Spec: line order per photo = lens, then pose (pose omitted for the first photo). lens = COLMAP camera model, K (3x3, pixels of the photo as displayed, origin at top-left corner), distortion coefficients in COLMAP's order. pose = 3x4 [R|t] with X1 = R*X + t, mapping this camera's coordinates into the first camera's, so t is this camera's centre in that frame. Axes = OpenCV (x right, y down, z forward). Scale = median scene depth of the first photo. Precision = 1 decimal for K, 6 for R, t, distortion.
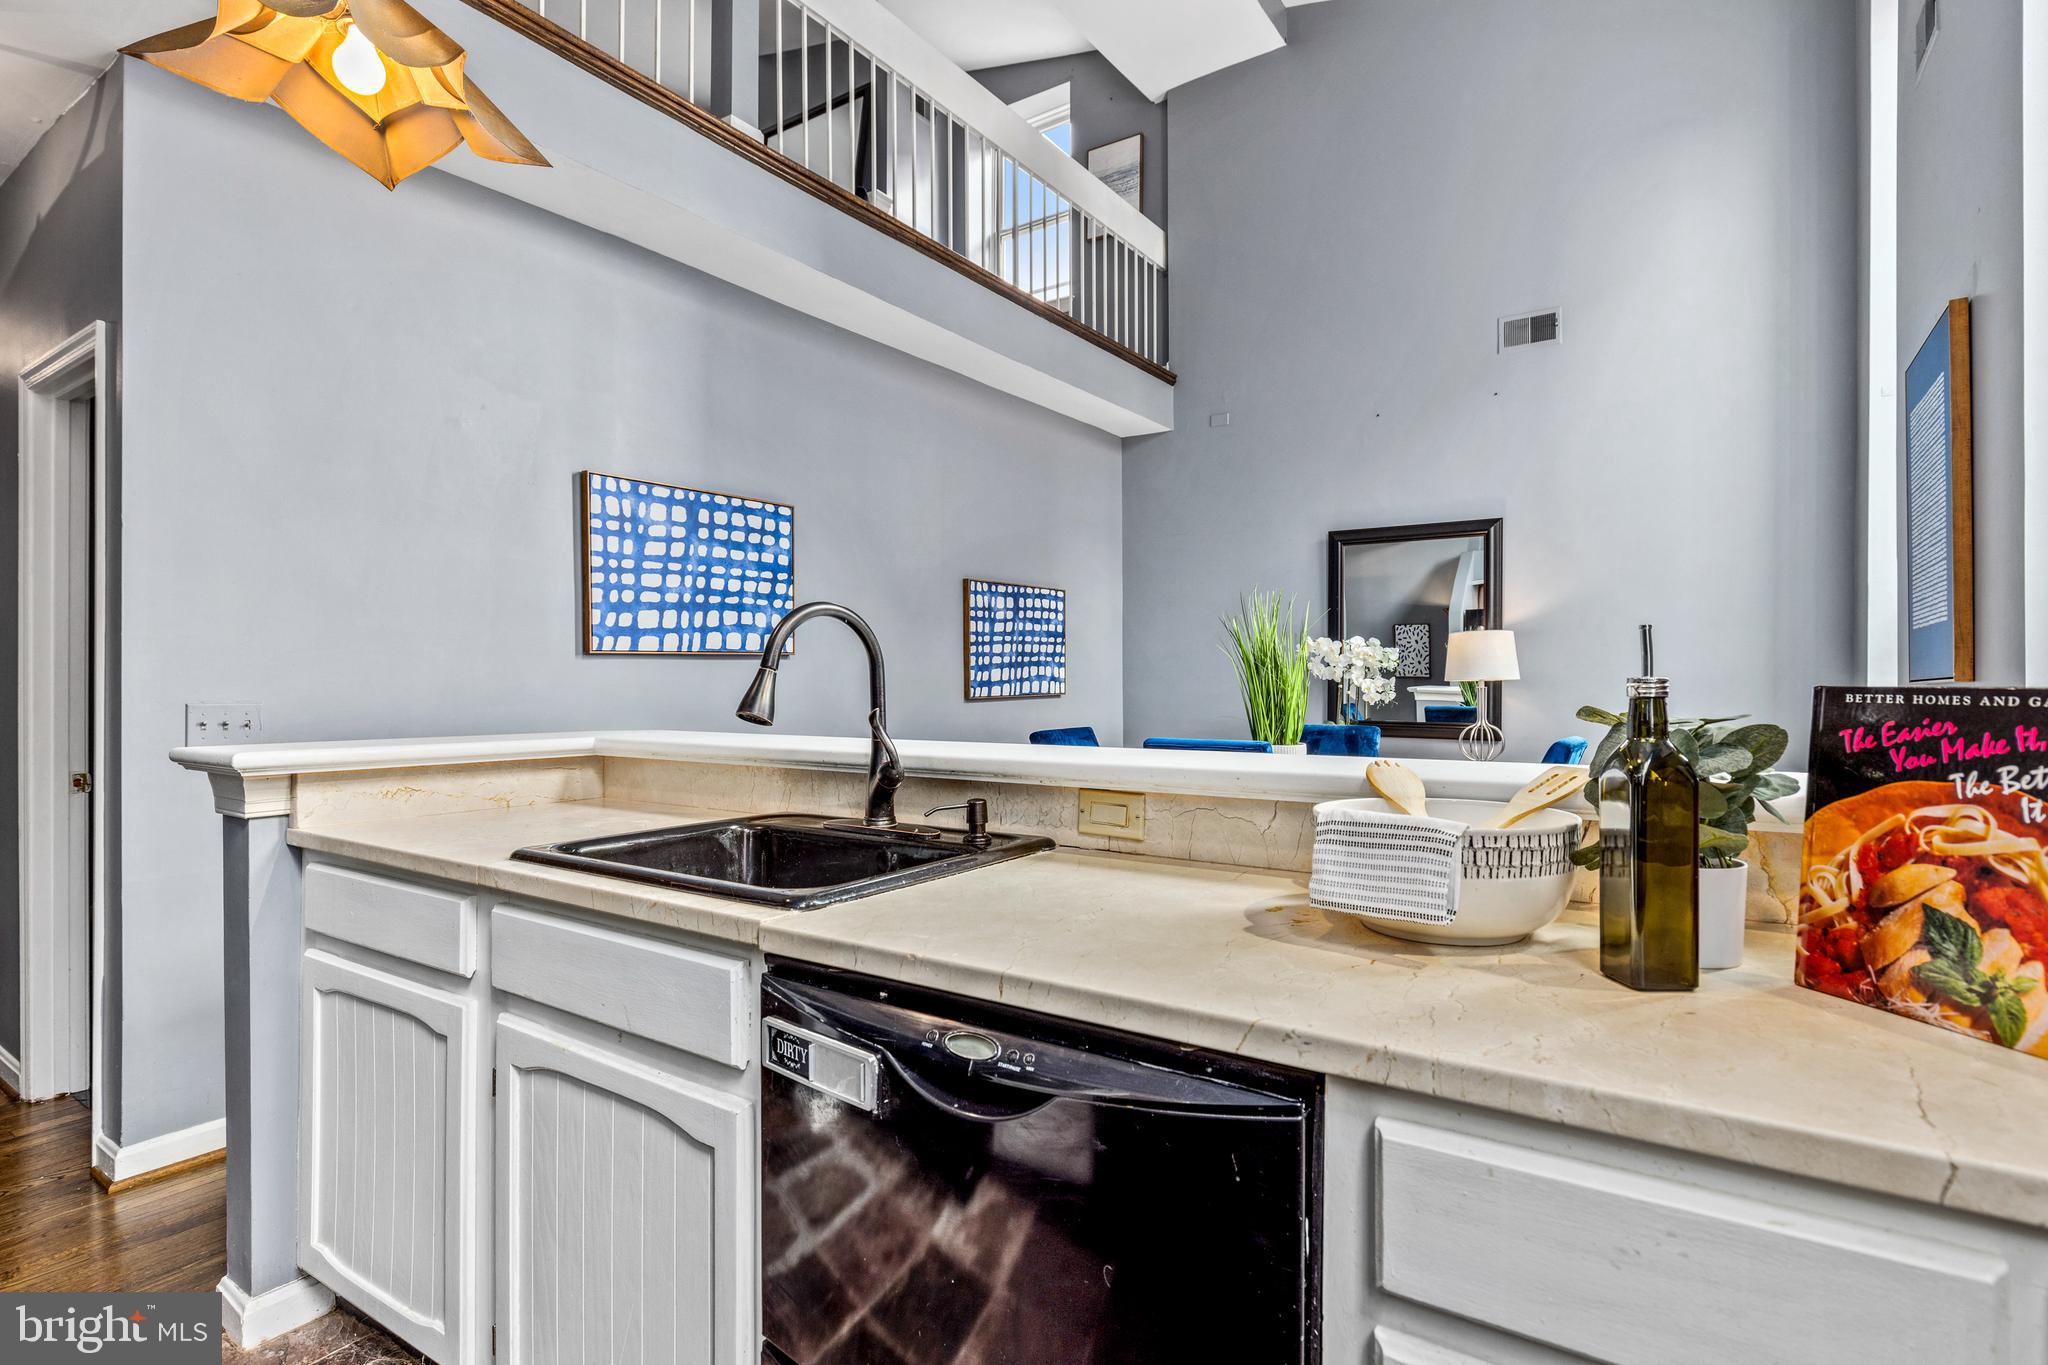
lens RADIAL K [[1026.0, 0, 1045.5], [0, 1026.0, 684.5], [0, 0, 1]] dist [-0.000173, -0.000117]
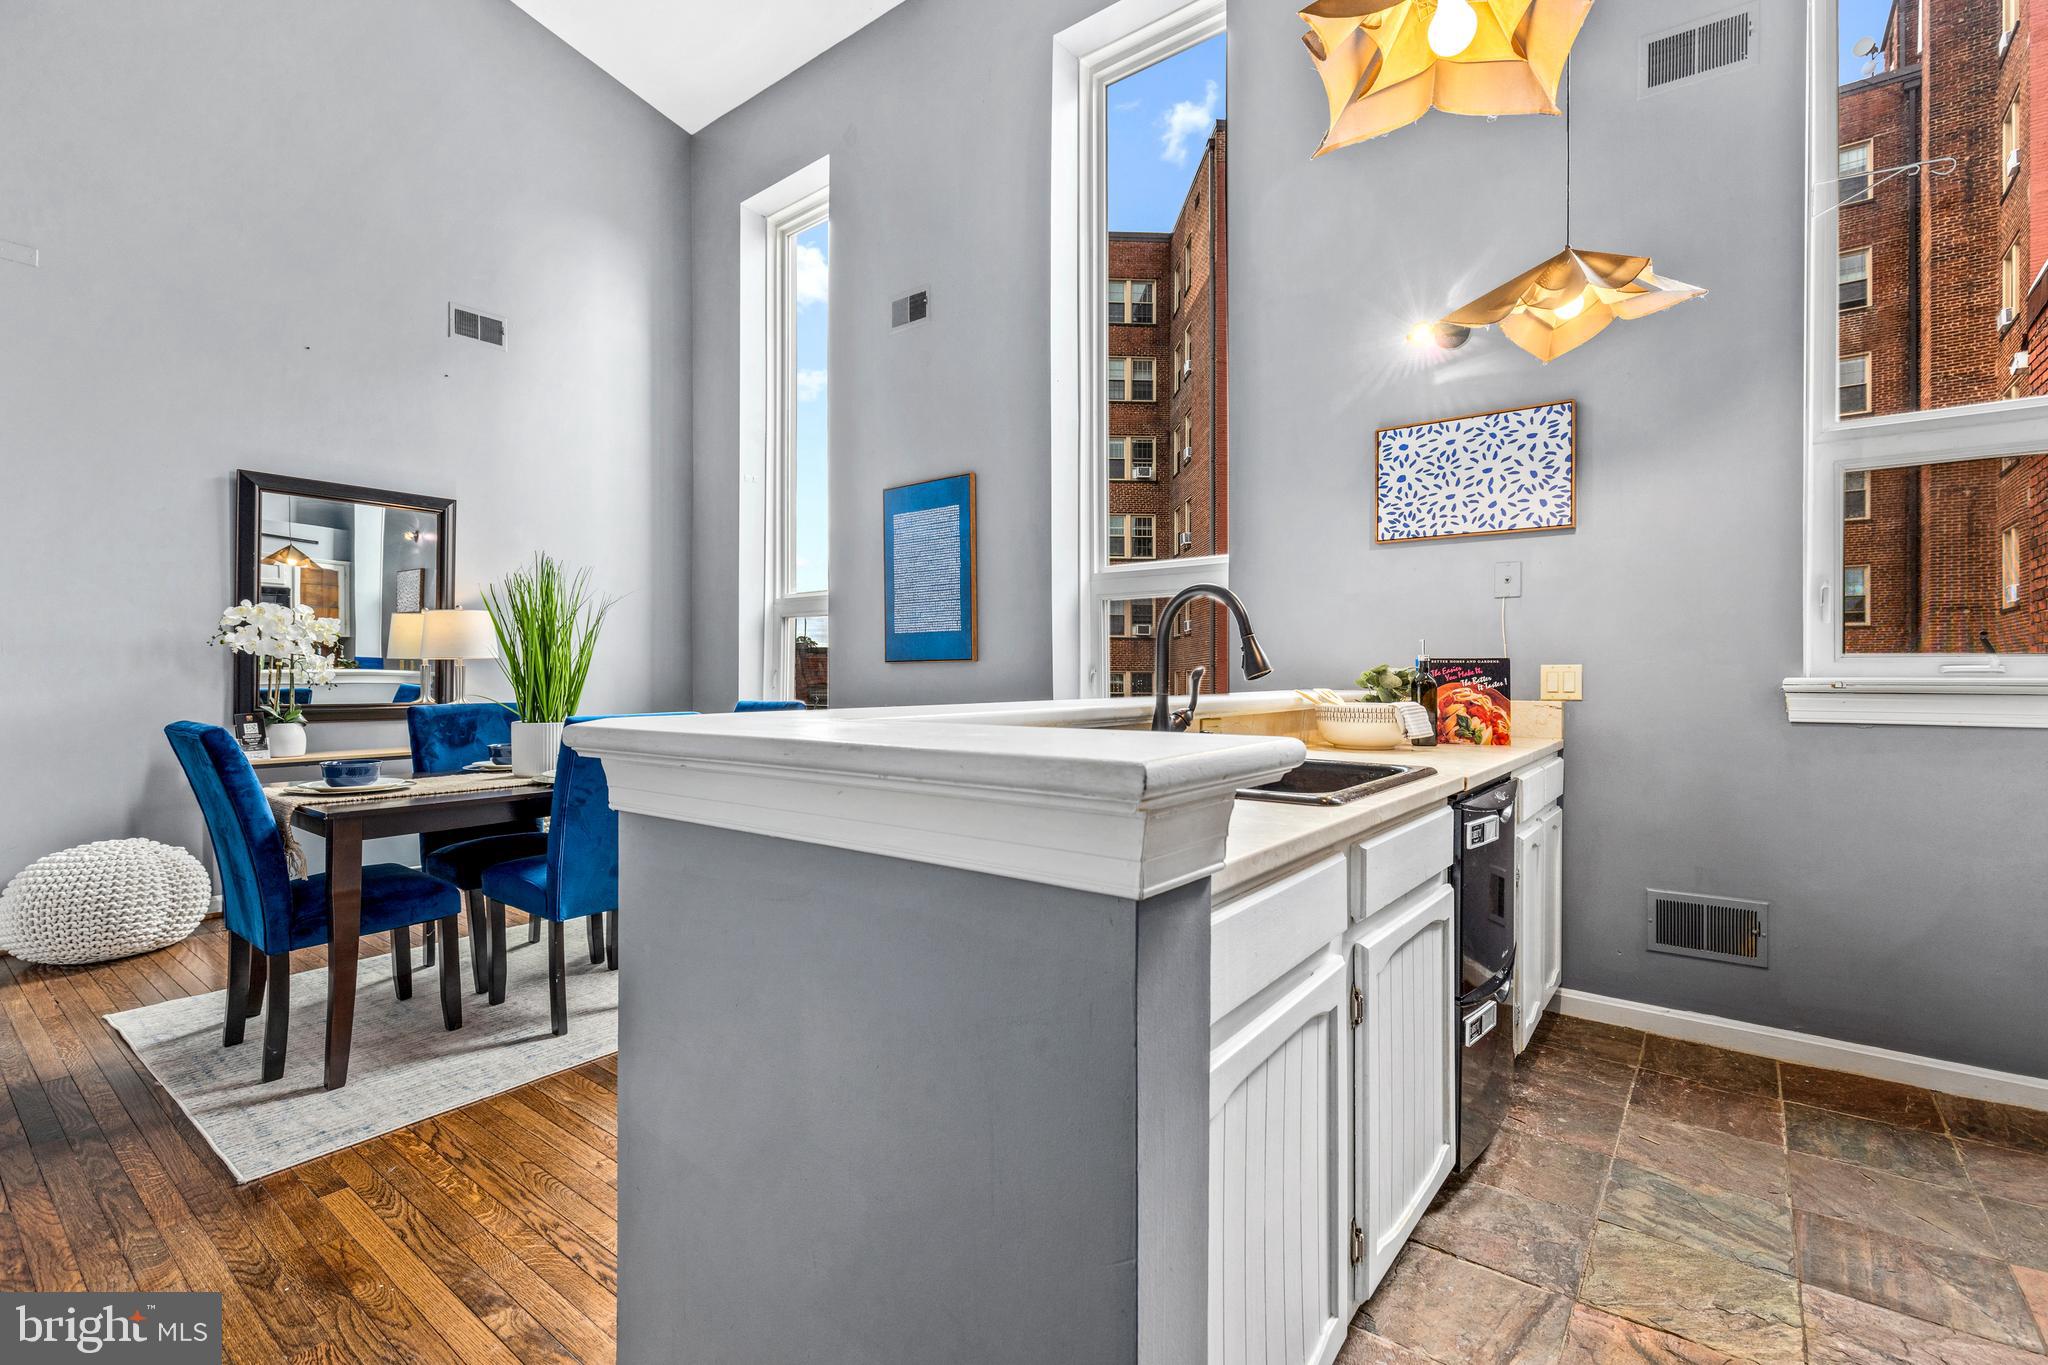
lens RADIAL K [[932.8, 0, 1024.0], [0, 932.8, 682.5], [0, 0, 1]] dist [0.005036, 0.000908]
pose [[0.113351, -0.009264, 0.993512, -2.170141], [-0.001910, 0.999953, 0.009542, 0.048454], [-0.993553, -0.002979, 0.113328, 1.708118]]
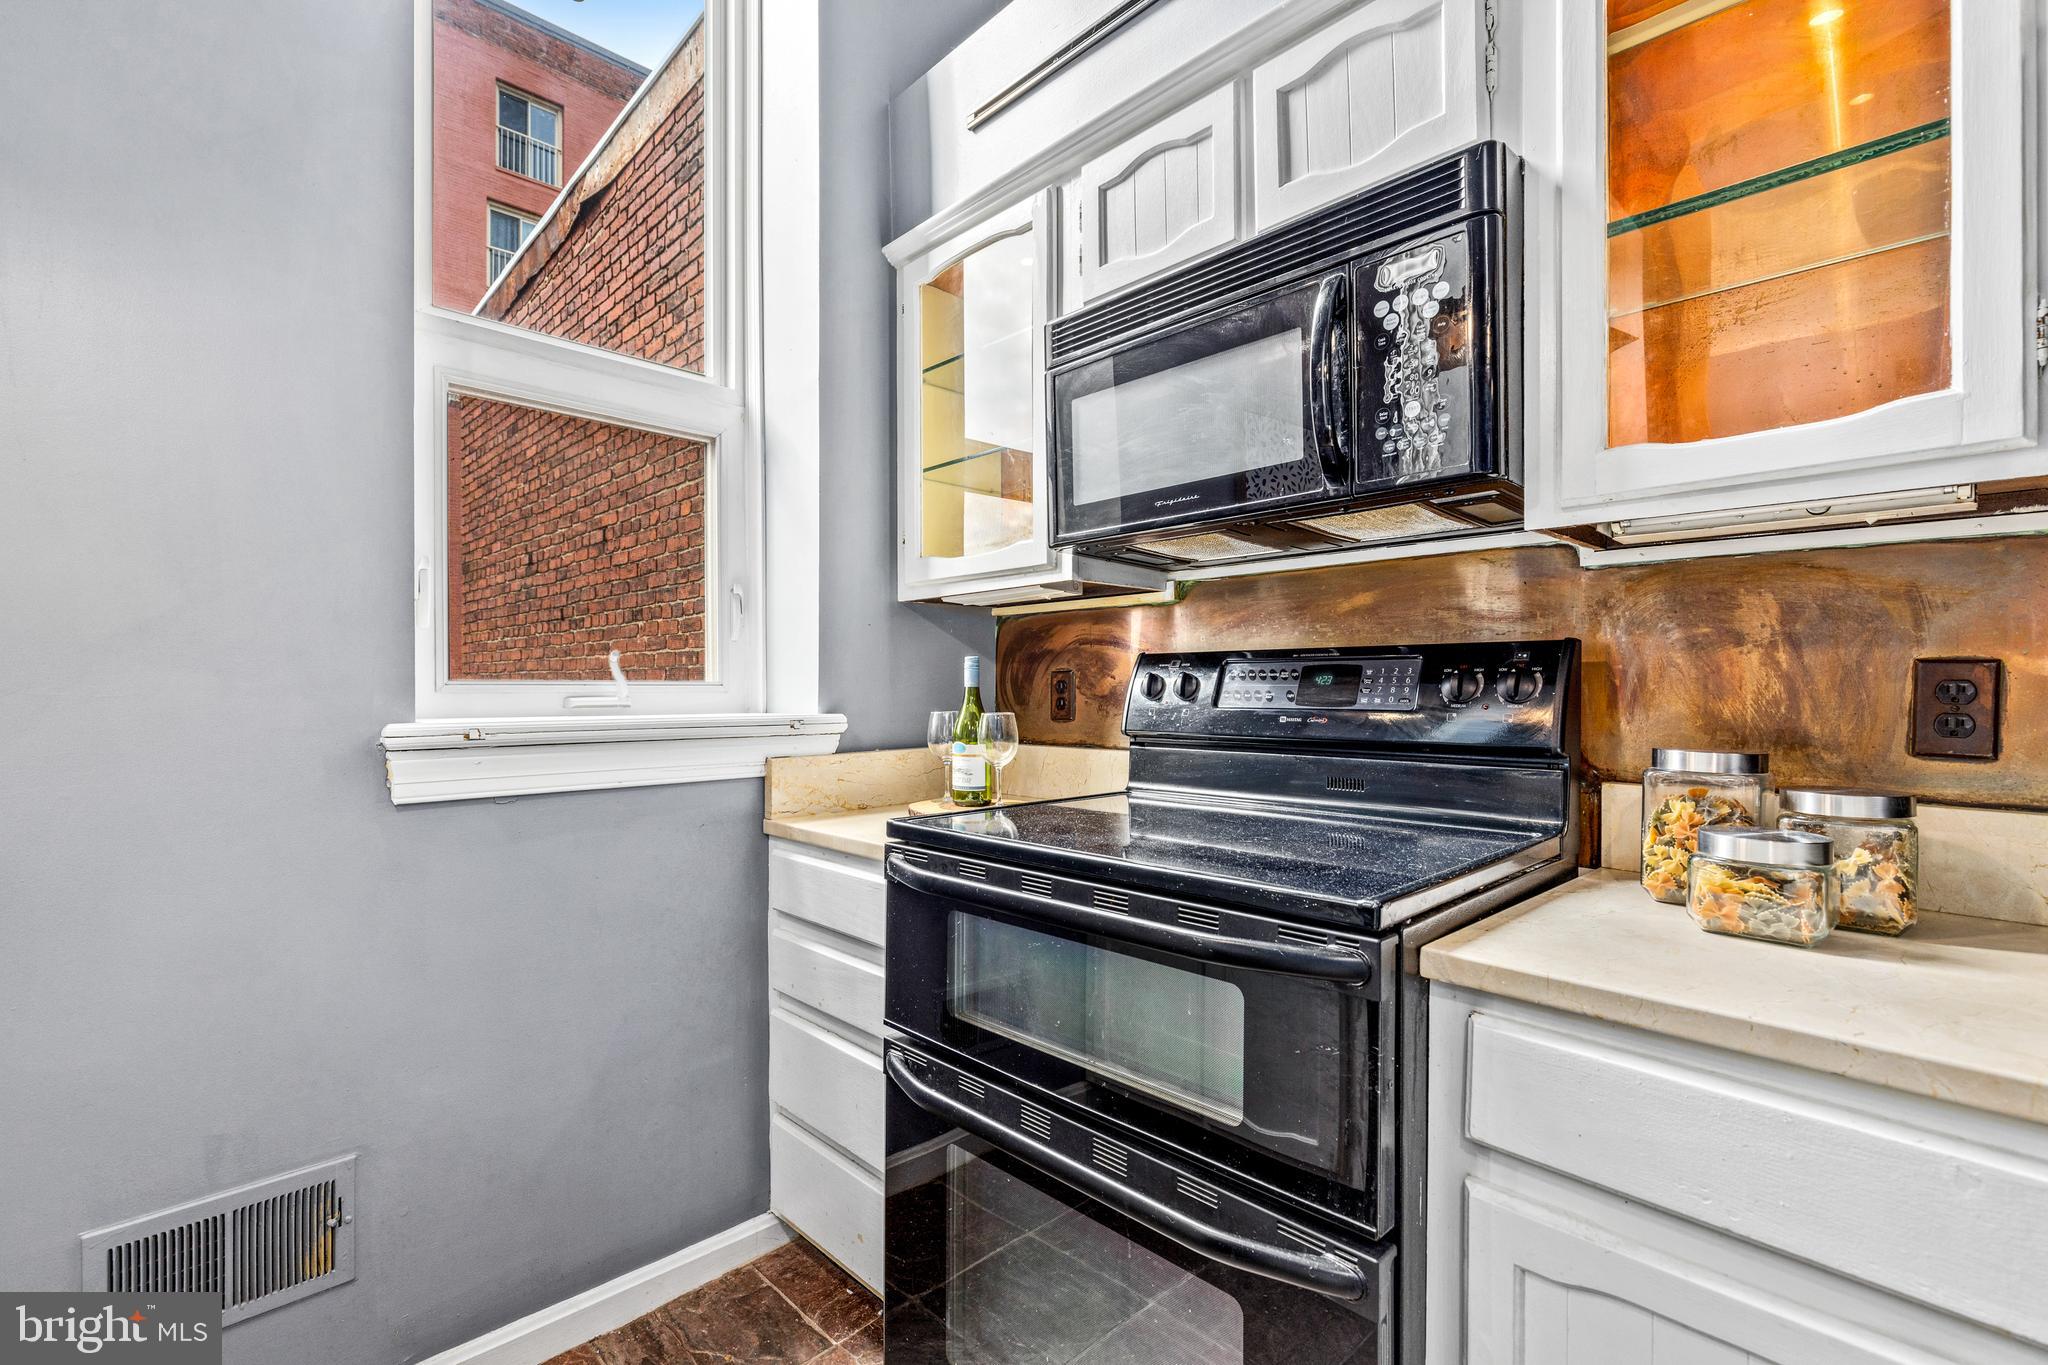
lens RADIAL K [[908.6, 0, 1024.0], [0, 908.6, 682.5], [0, 0, 1]] dist [0.000414, -0.000229]
pose [[-0.968653, -0.000952, 0.248415, -0.602243], [-0.002261, 0.999985, -0.004984, -0.001294], [-0.248406, -0.005390, -0.968641, 0.980026]]
